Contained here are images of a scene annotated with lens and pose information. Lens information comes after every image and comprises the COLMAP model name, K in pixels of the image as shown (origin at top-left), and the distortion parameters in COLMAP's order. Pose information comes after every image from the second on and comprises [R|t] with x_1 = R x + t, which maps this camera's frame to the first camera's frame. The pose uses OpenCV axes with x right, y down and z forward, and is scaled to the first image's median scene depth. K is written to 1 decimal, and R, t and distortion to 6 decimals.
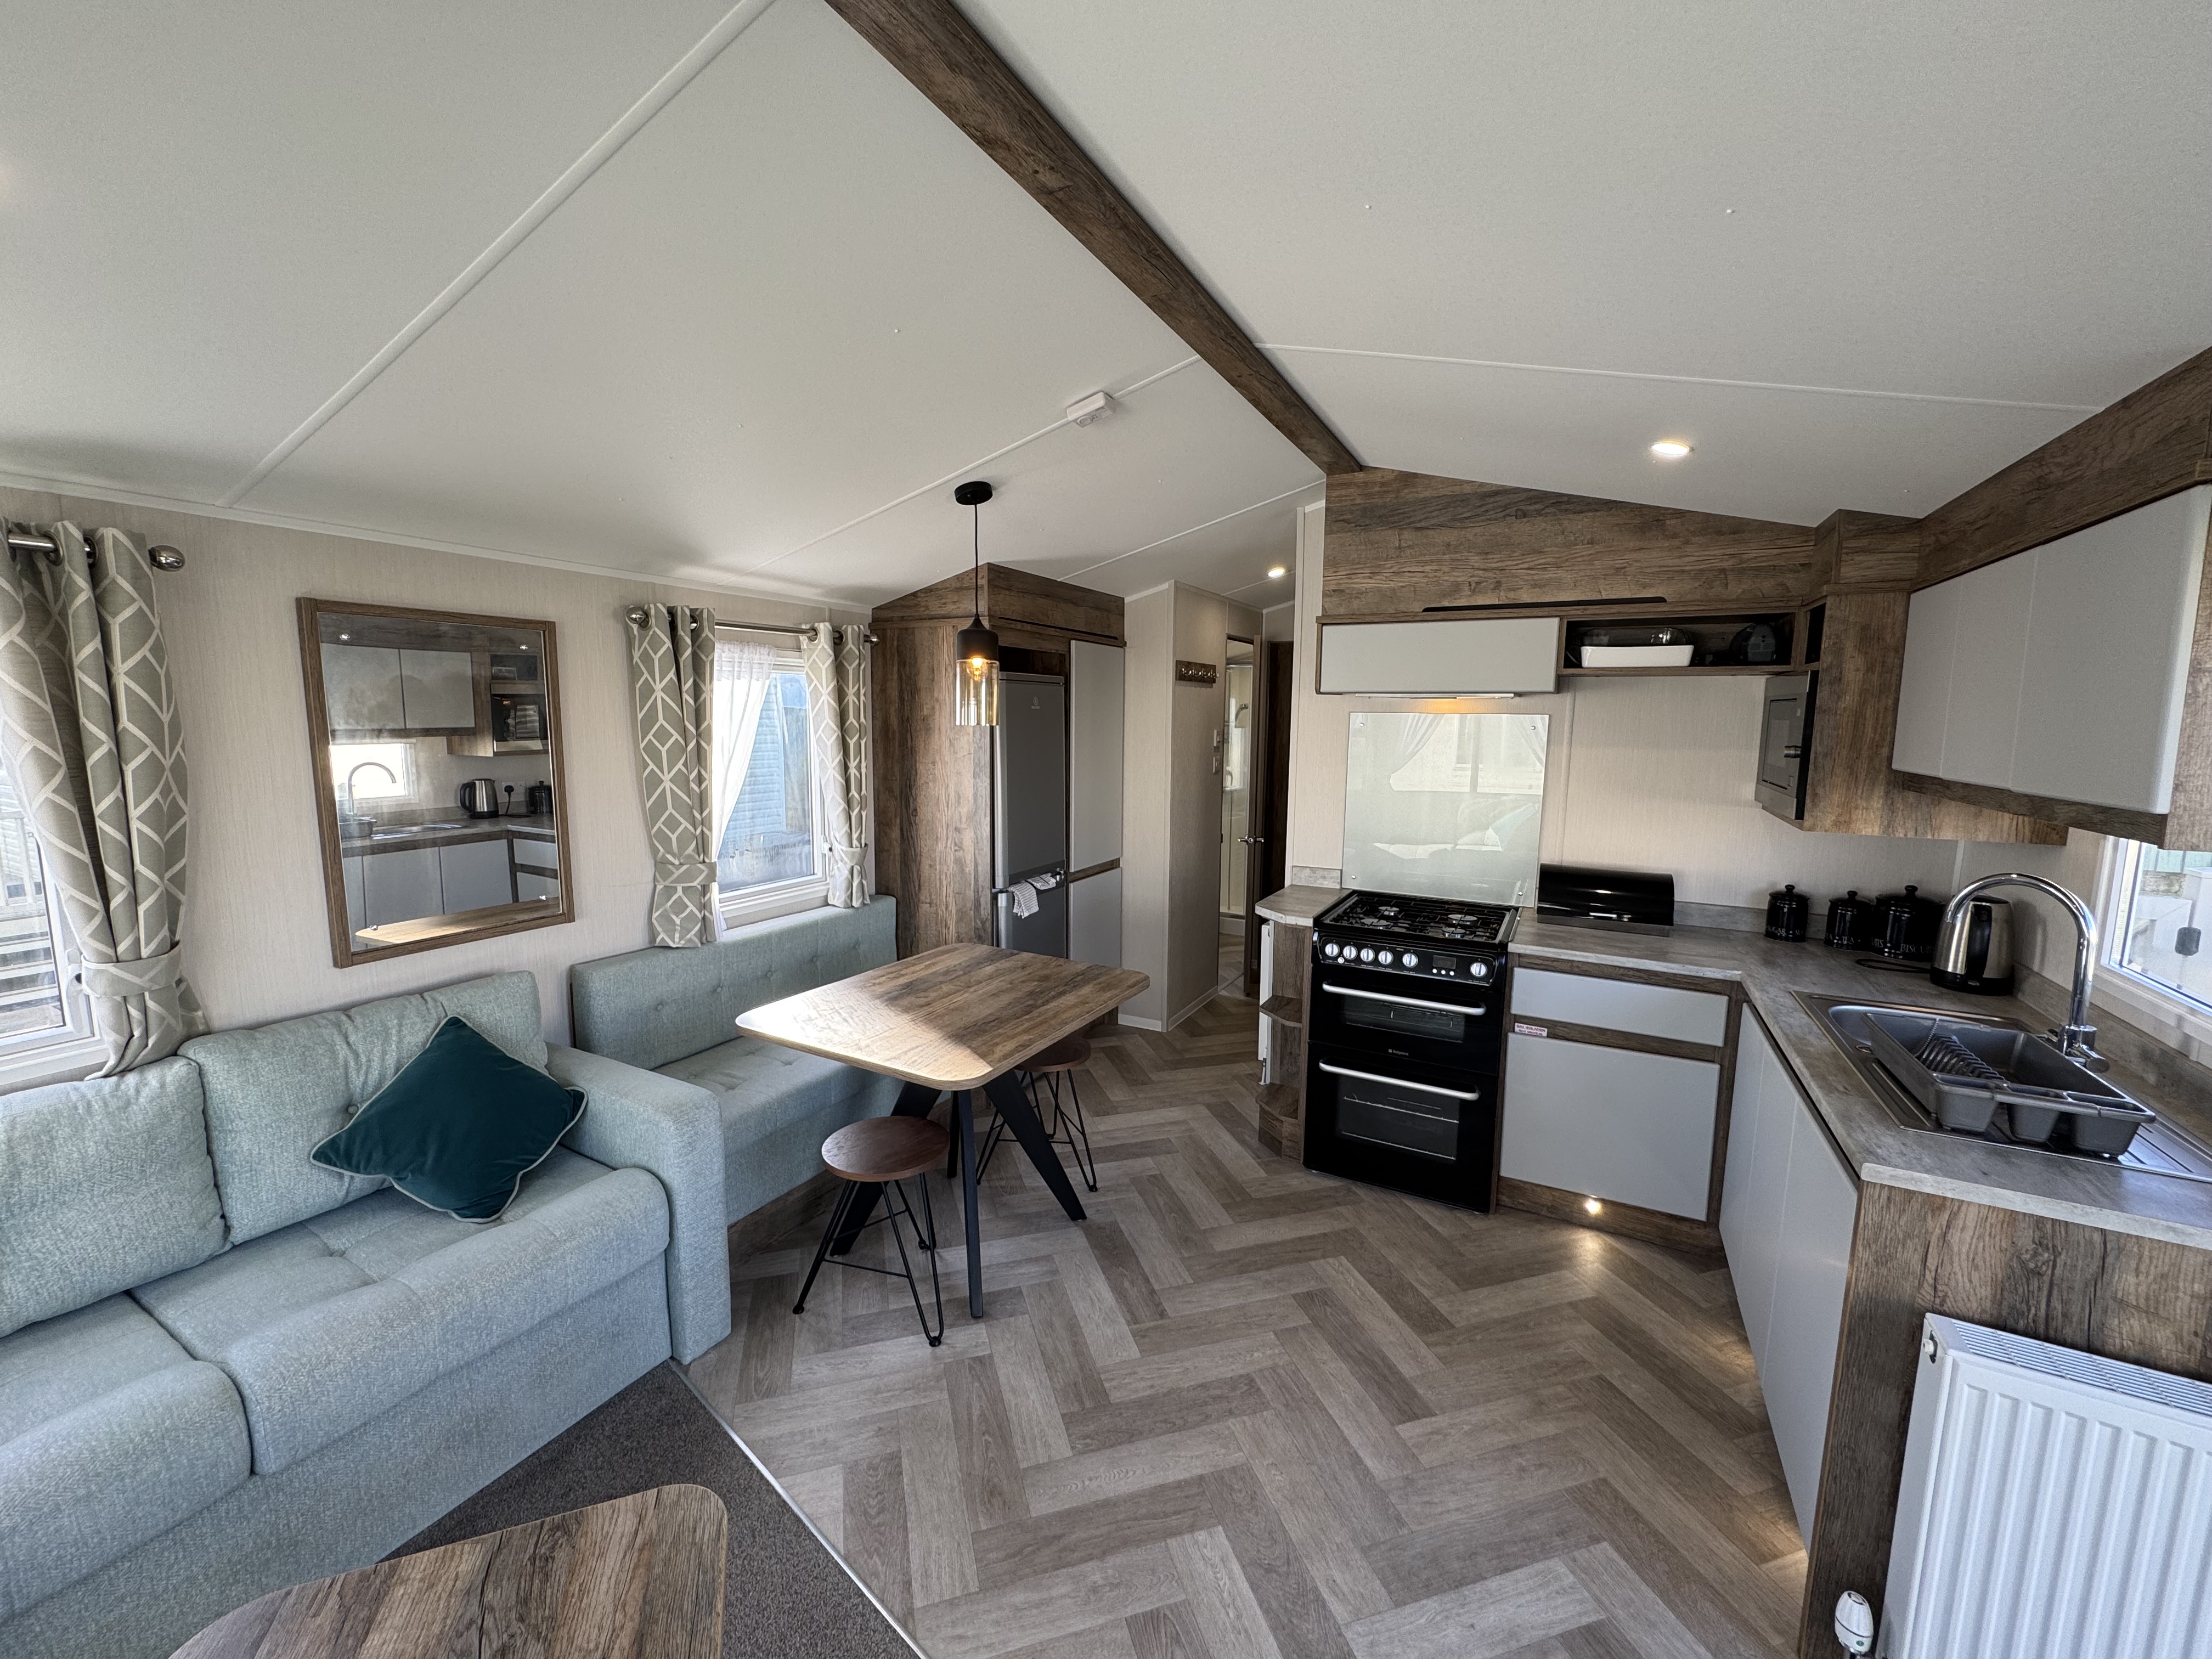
lens RADIAL K [[877.9, 0, 1106.9], [0, 877.9, 830.9], [0, 0, 1]] dist [-0.002981, 0.000158]
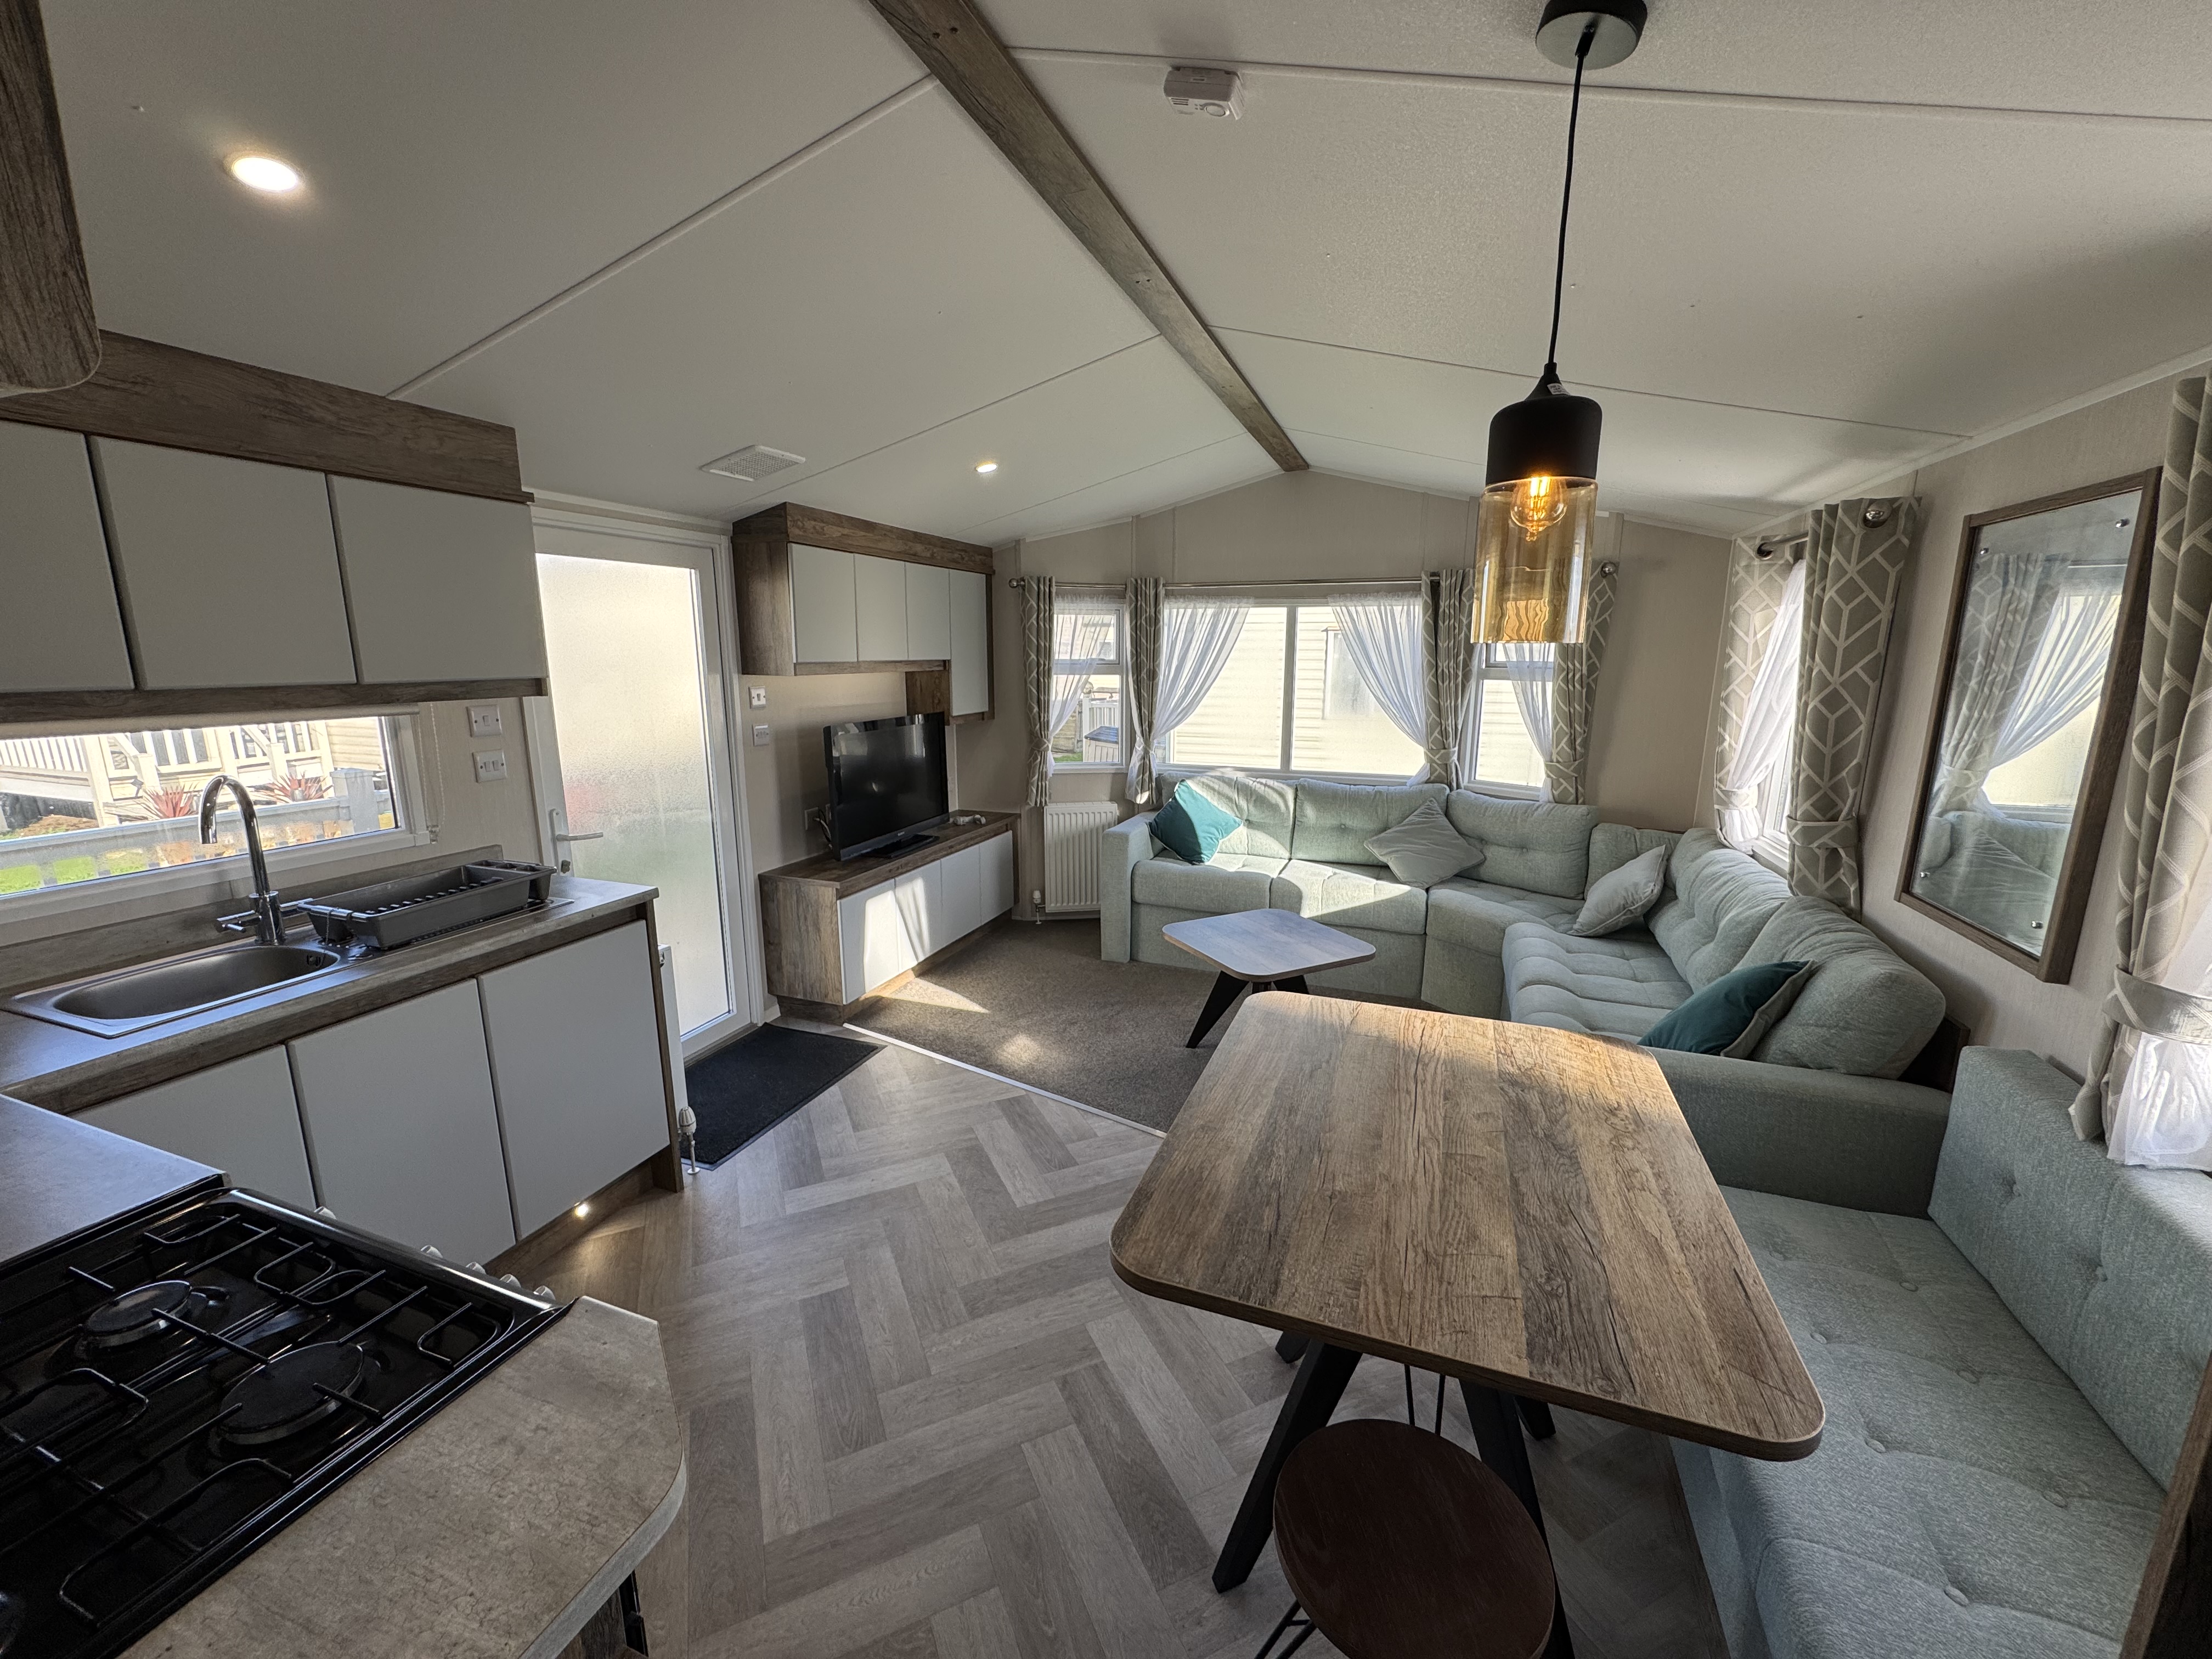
lens RADIAL K [[877.9, 0, 1110.4], [0, 877.9, 824.6], [0, 0, 1]] dist [-0.002981, 0.000158]
pose [[-0.990044, 0.014444, -0.140017, 0.108894], [-0.031382, 0.947034, 0.319596, -0.164463], [0.137217, 0.320809, -0.937152, 1.371492]]
